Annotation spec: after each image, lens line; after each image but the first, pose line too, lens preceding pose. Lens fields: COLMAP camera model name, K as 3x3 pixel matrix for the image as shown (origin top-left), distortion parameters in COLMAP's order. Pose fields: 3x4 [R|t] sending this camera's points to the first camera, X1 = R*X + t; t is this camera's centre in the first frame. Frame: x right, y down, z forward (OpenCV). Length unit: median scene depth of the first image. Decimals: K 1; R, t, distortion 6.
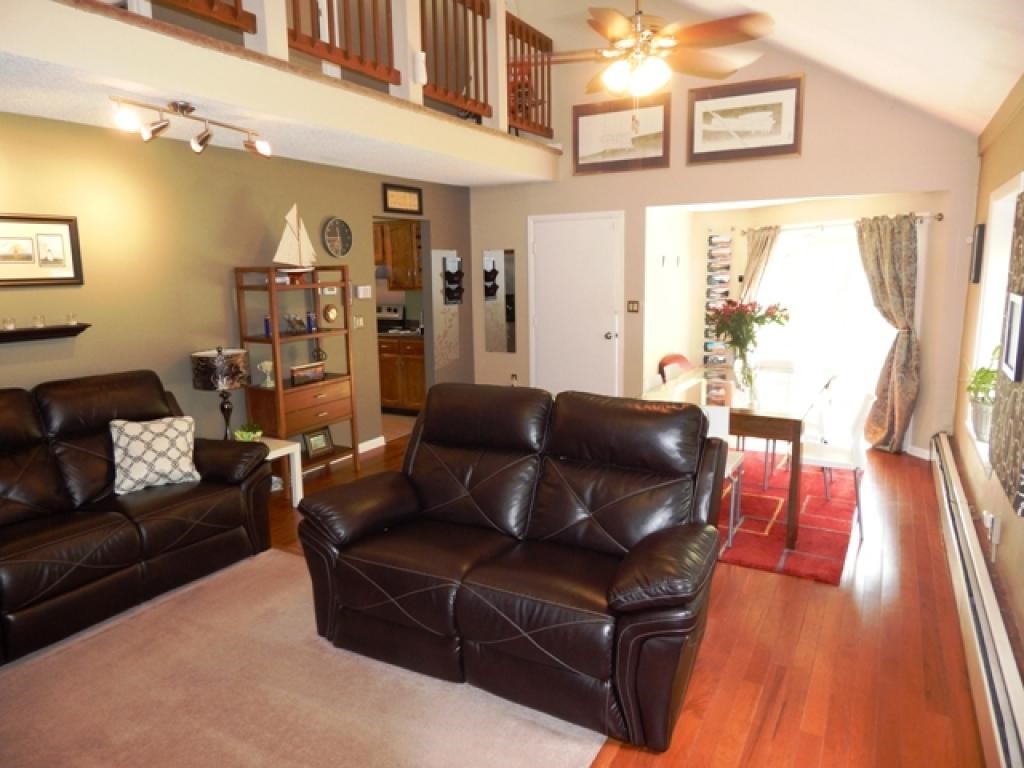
lens RADIAL K [[679.7, 0, 511.7], [0, 679.7, 380.1], [0, 0, 1]] dist [0.015140, -0.018896]
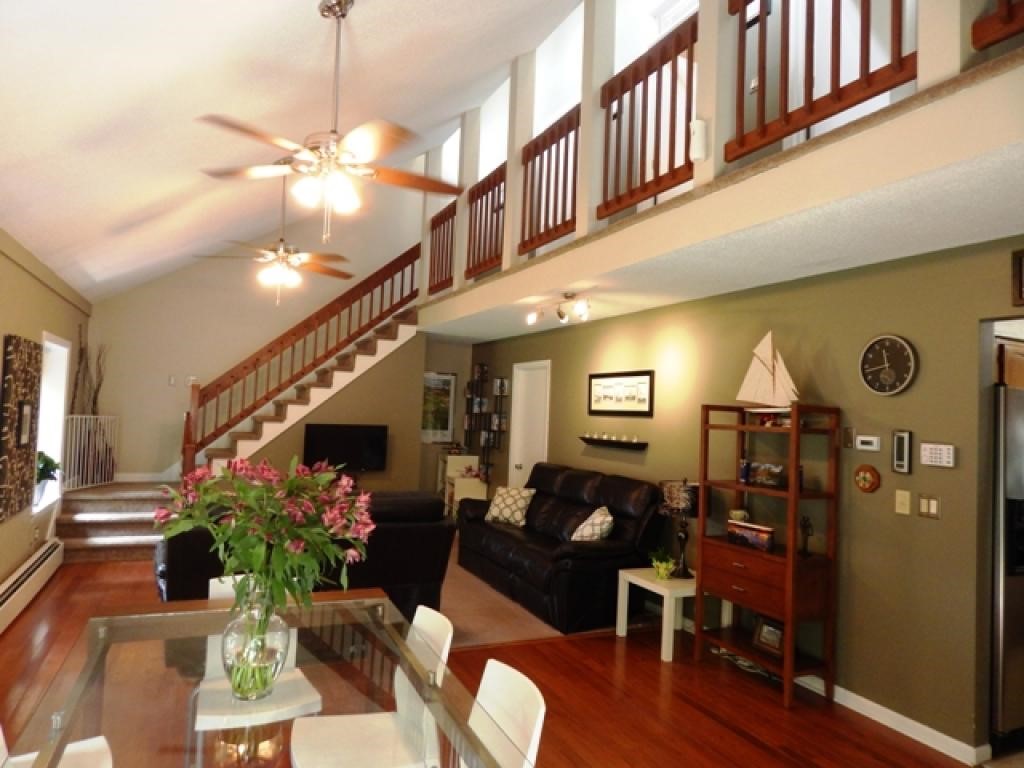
lens RADIAL K [[679.7, 0, 511.7], [0, 679.7, 380.1], [0, 0, 1]] dist [0.015140, -0.018896]
pose [[-0.595204, -0.048702, -0.802097, 0.478675], [-0.167646, 0.983724, 0.064674, -0.177215], [0.785893, 0.172962, -0.593681, 1.101765]]
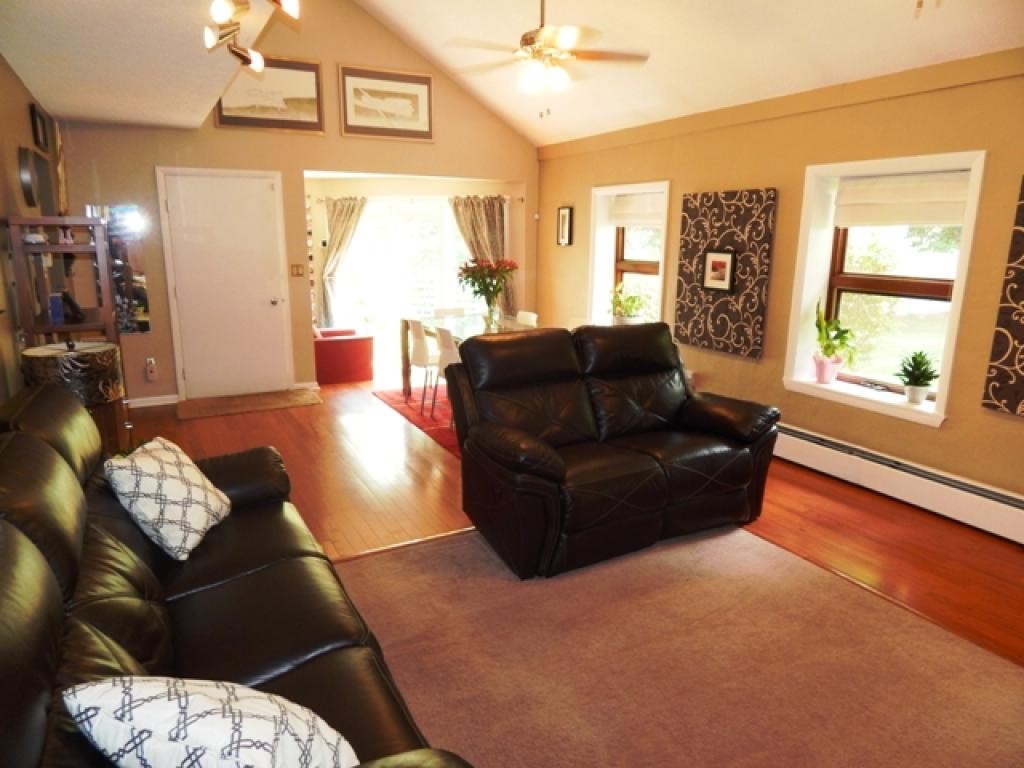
lens RADIAL K [[672.9, 0, 512.0], [0, 672.9, 384.0], [0, 0, 1]] dist [-0.005227, -0.001982]
pose [[0.532727, -0.168461, 0.829351, -0.581913], [0.126669, 0.984820, 0.118676, -0.023927], [-0.836754, 0.041831, 0.545979, 0.233521]]
